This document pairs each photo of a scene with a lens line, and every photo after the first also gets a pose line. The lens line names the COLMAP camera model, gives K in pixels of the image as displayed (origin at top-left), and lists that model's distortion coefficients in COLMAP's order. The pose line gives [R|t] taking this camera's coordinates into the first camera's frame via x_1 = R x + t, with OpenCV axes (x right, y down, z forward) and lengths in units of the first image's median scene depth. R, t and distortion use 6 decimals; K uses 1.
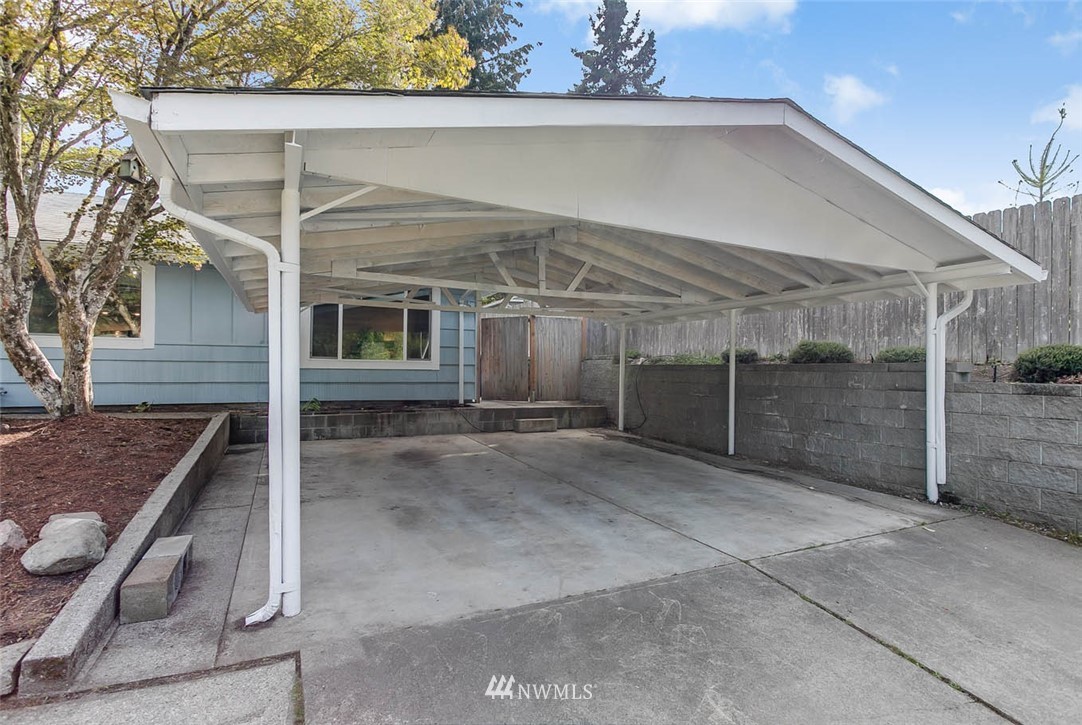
lens RADIAL K [[533.3, 0, 541.0], [0, 533.3, 362.5], [0, 0, 1]] dist [-0.000462, 0.000016]
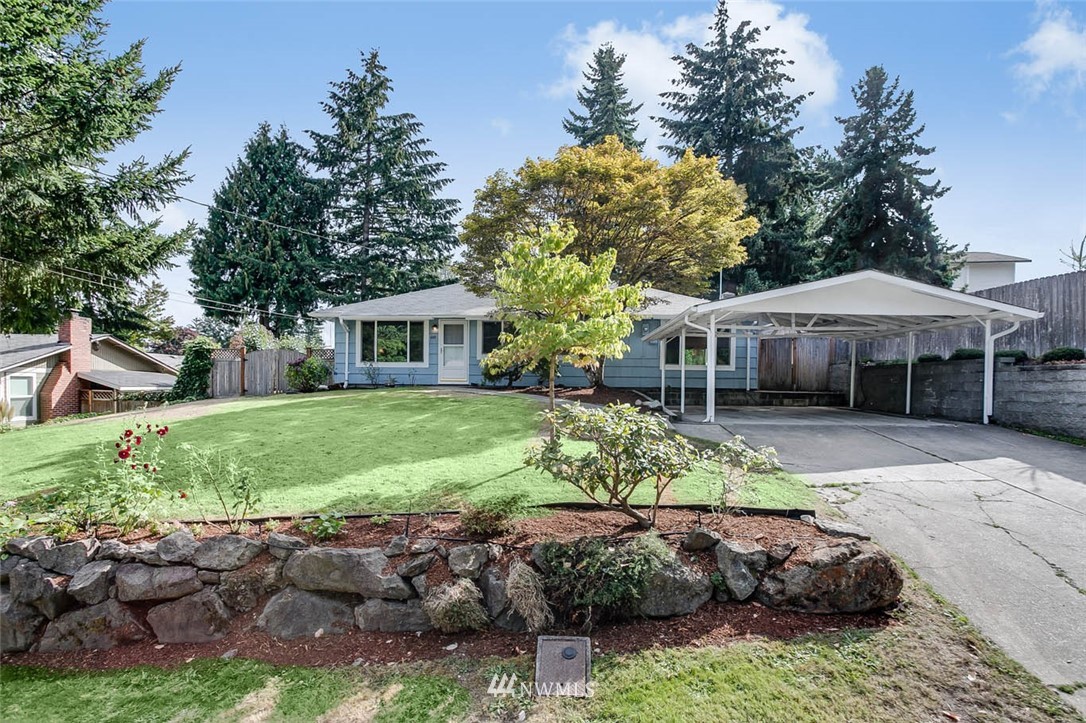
lens RADIAL K [[631.8, 0, 544.6], [0, 631.8, 392.4], [0, 0, 1]] dist [-0.001046, 0.000553]
pose [[0.905656, 0.001732, -0.424009, 0.126323], [0.004676, 0.999890, 0.014071, 0.055037], [0.423987, -0.014726, 0.905549, -1.188265]]
